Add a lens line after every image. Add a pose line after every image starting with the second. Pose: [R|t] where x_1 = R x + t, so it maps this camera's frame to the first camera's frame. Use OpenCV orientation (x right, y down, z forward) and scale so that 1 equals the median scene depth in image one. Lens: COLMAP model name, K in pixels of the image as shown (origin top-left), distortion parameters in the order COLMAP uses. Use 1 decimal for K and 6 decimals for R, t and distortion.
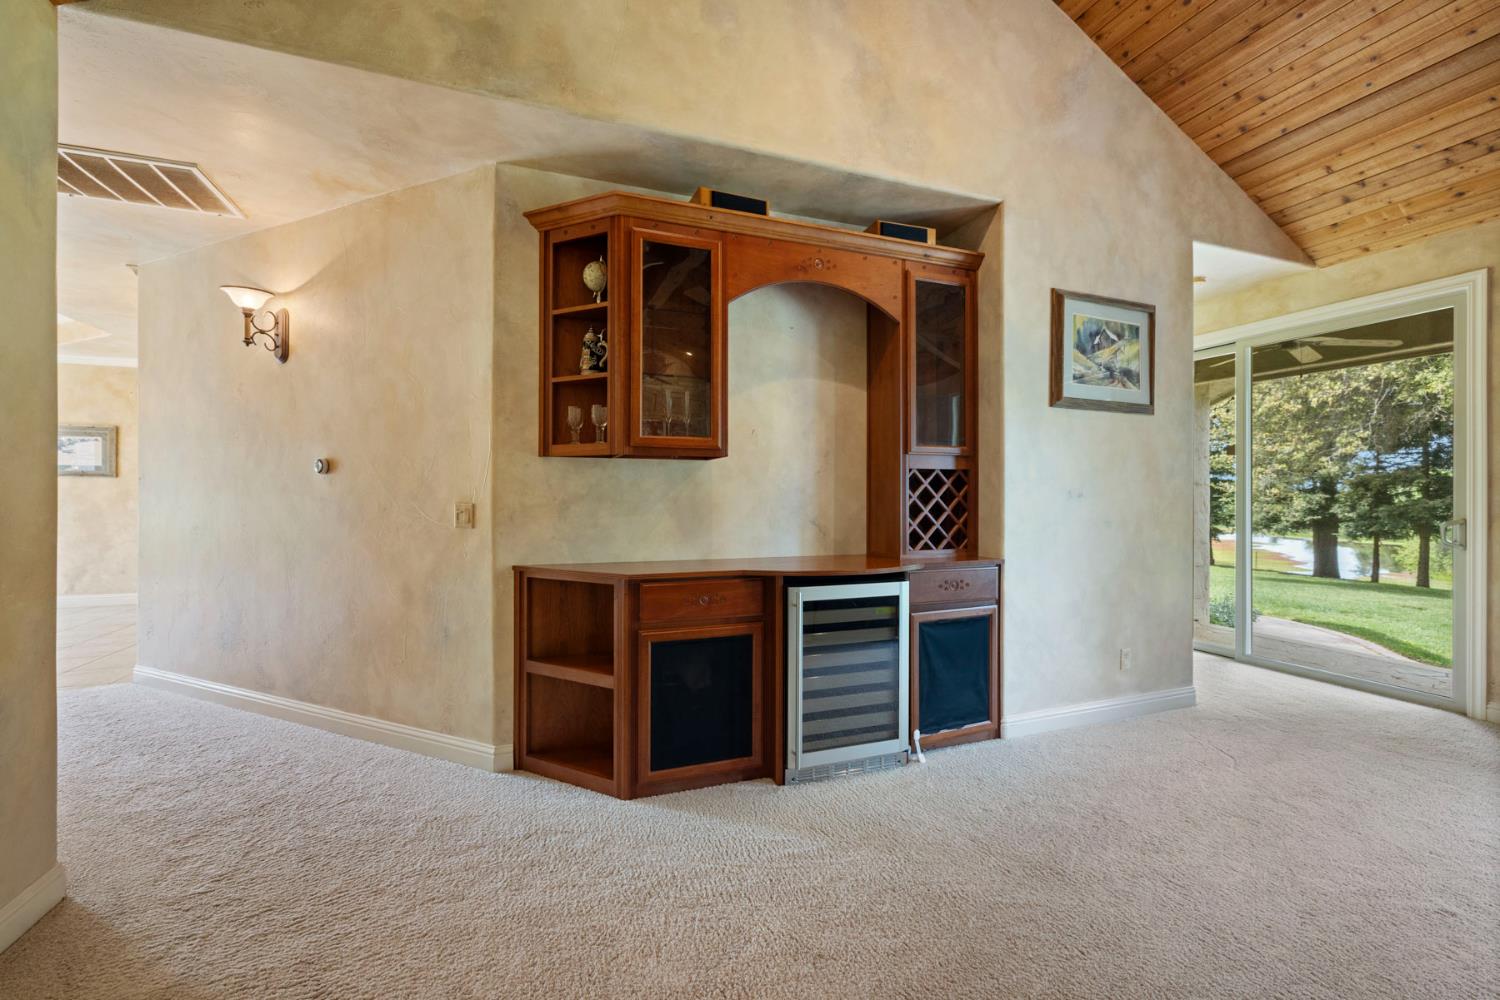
lens RADIAL K [[628.1, 0, 766.4], [0, 628.1, 492.4], [0, 0, 1]] dist [0.001911, -0.000199]
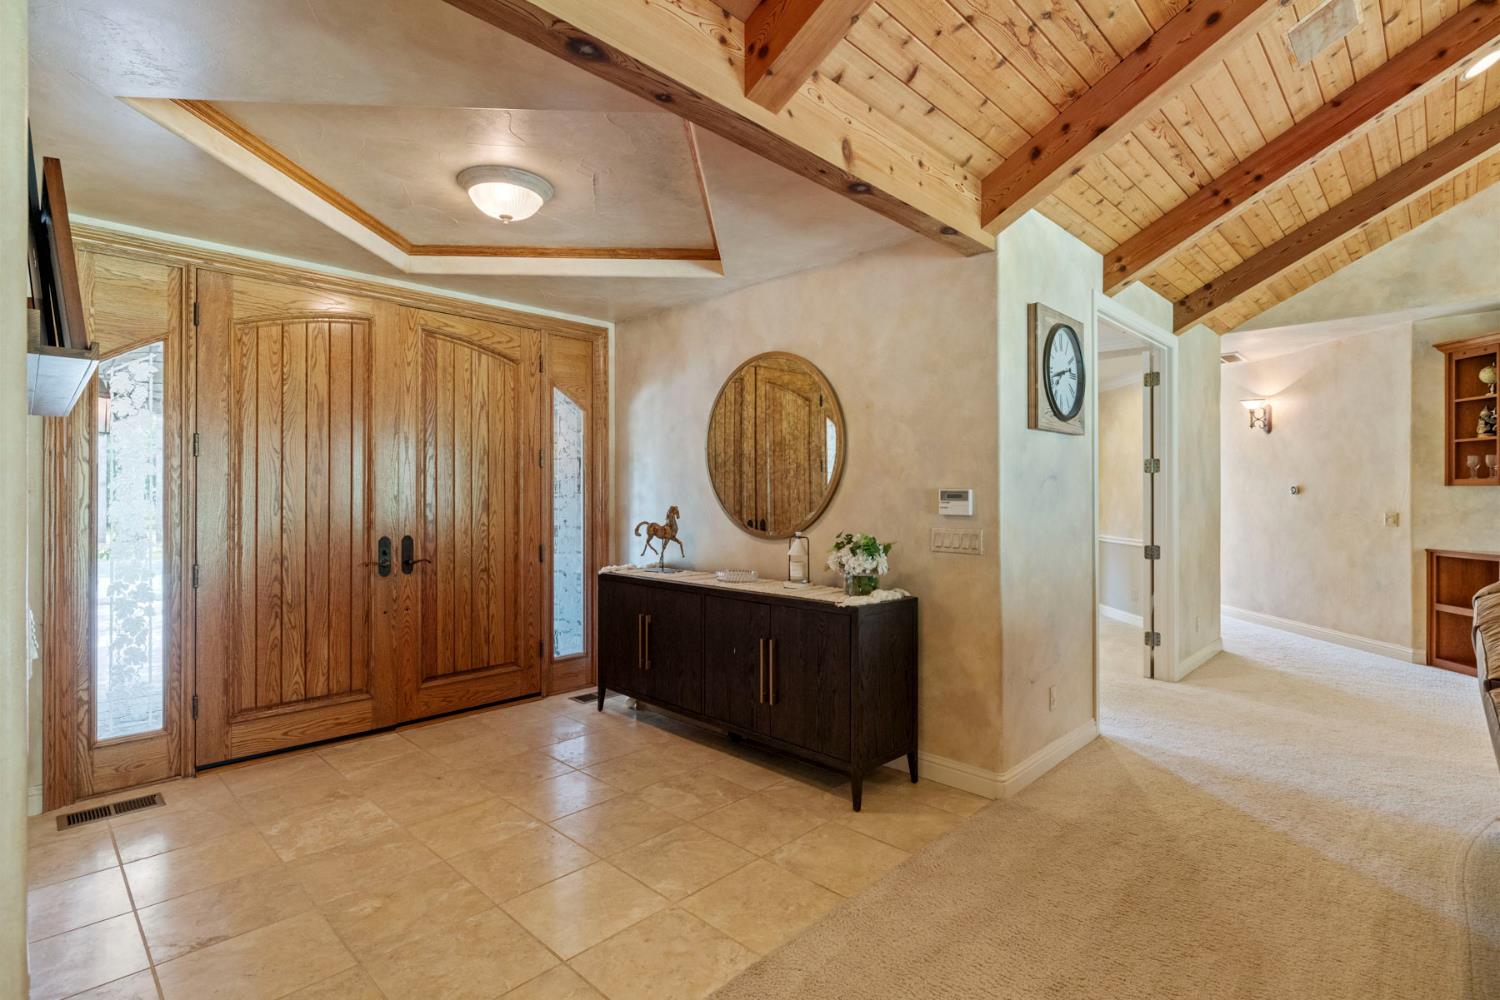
lens RADIAL K [[706.3, 0, 756.8], [0, 706.3, 493.9], [0, 0, 1]] dist [-0.003717, 0.001195]
pose [[0.407485, -0.001722, -0.913210, 0.620570], [0.002344, 0.999997, -0.000840, -0.038409], [0.913209, -0.001799, 0.407488, -1.478542]]
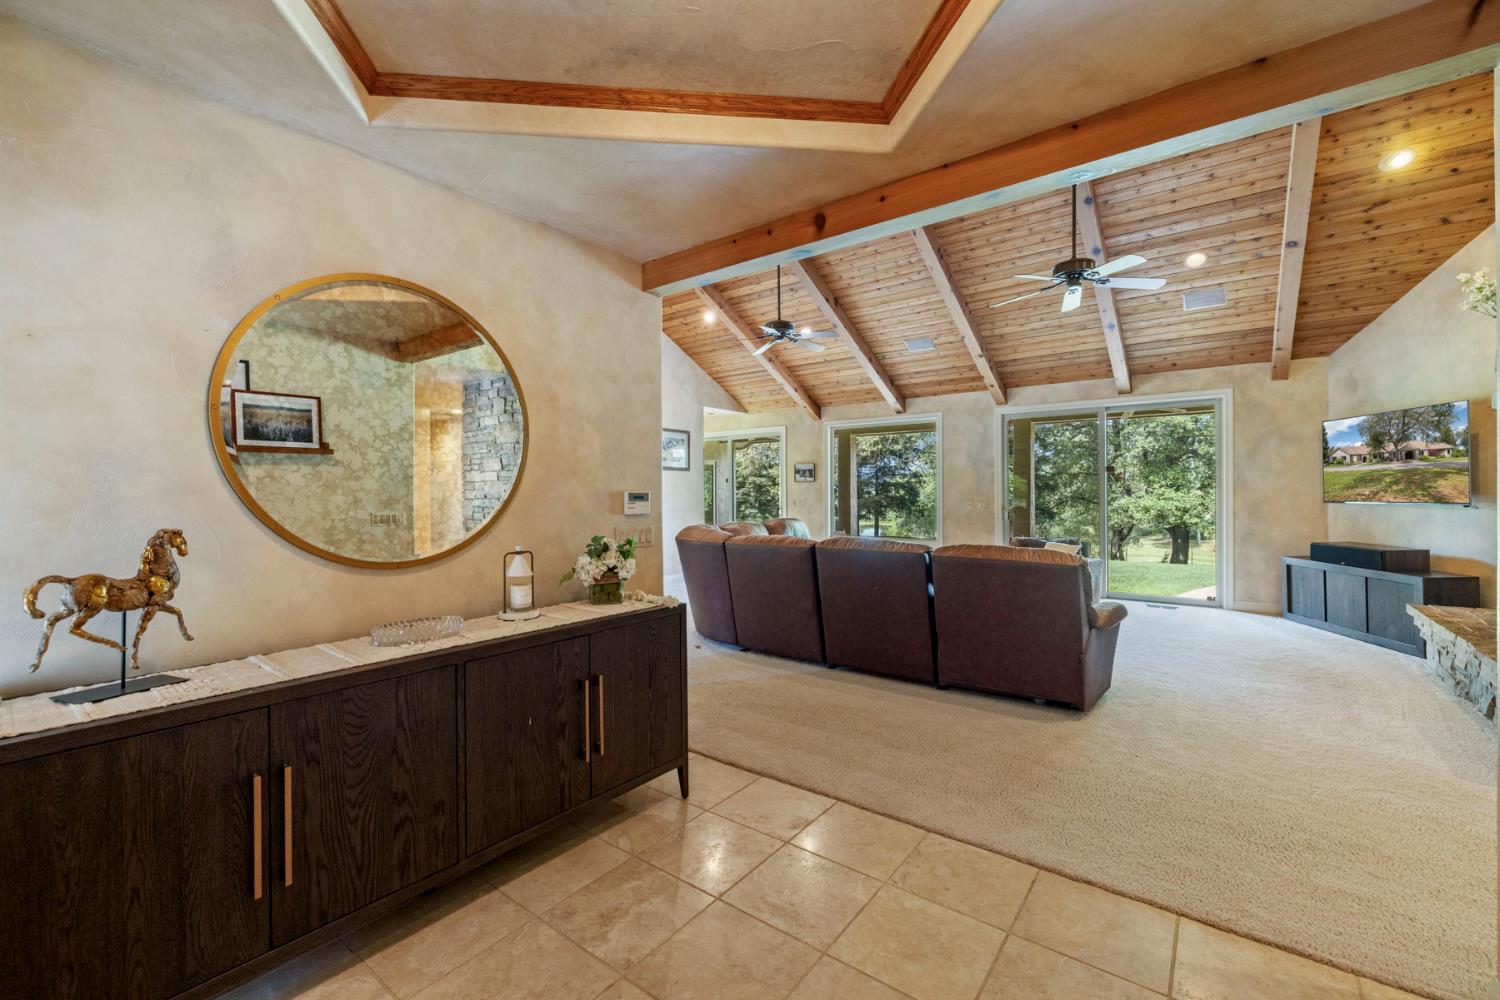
lens RADIAL K [[628.1, 0, 745.9], [0, 628.1, 491.4], [0, 0, 1]] dist [0.001911, -0.000199]
pose [[0.864302, -0.007074, 0.502923, -0.669299], [0.006648, 0.999974, 0.002642, -0.046919], [-0.502929, 0.001060, 0.864327, -1.806387]]
